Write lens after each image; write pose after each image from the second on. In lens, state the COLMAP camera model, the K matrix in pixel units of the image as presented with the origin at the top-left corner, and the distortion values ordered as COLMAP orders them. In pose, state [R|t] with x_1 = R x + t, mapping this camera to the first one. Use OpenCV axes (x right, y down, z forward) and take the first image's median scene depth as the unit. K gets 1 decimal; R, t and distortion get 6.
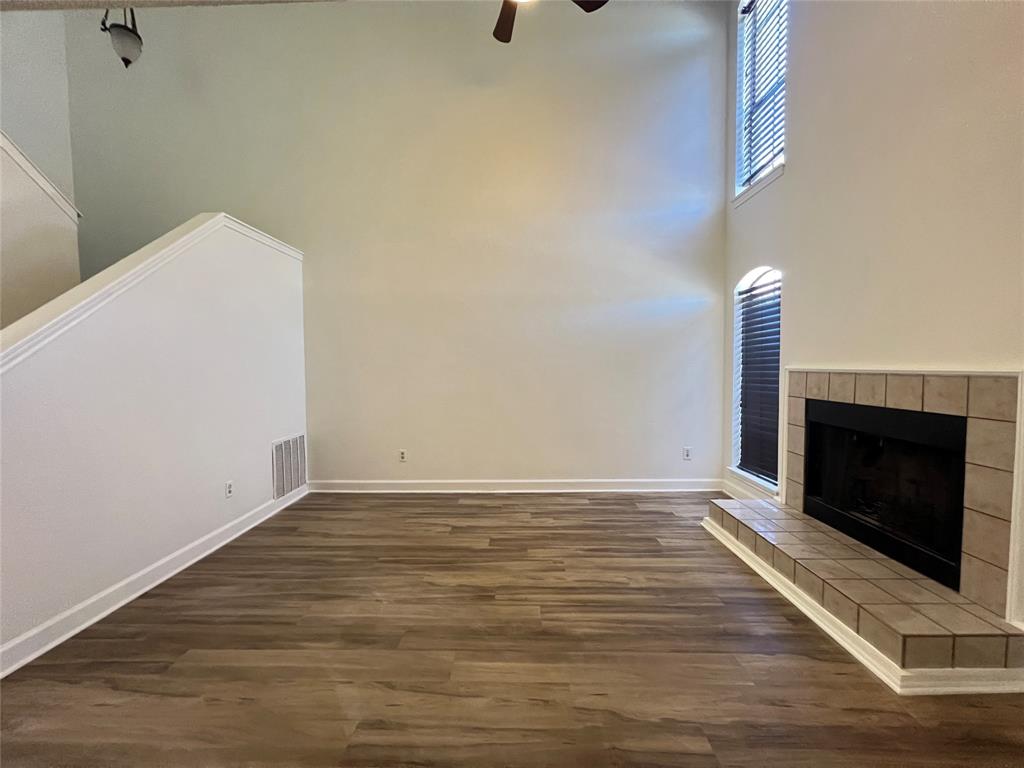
lens RADIAL K [[407.8, 0, 510.6], [0, 407.8, 387.9], [0, 0, 1]] dist [-0.003218, -0.000253]
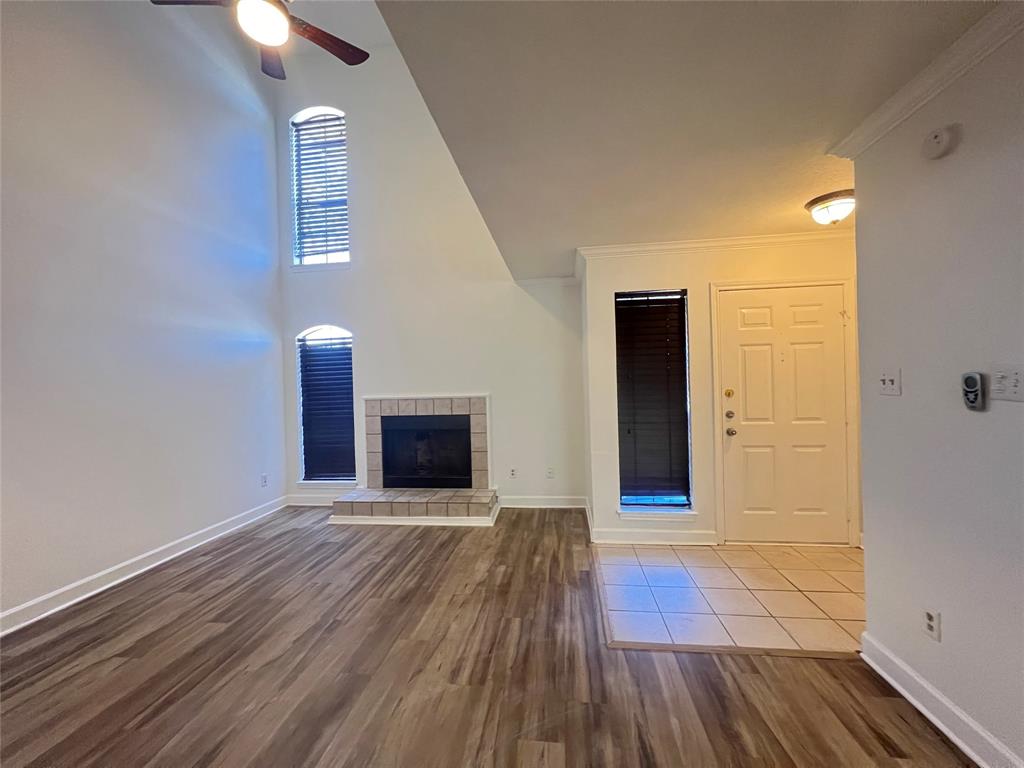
lens RADIAL K [[407.8, 0, 511.8], [0, 407.8, 383.7], [0, 0, 1]] dist [-0.003218, -0.000253]
pose [[0.101454, 0.003893, 0.994833, -0.842910], [0.081274, 0.996617, -0.012189, -0.040951], [-0.991515, 0.082091, 0.100795, 0.312652]]
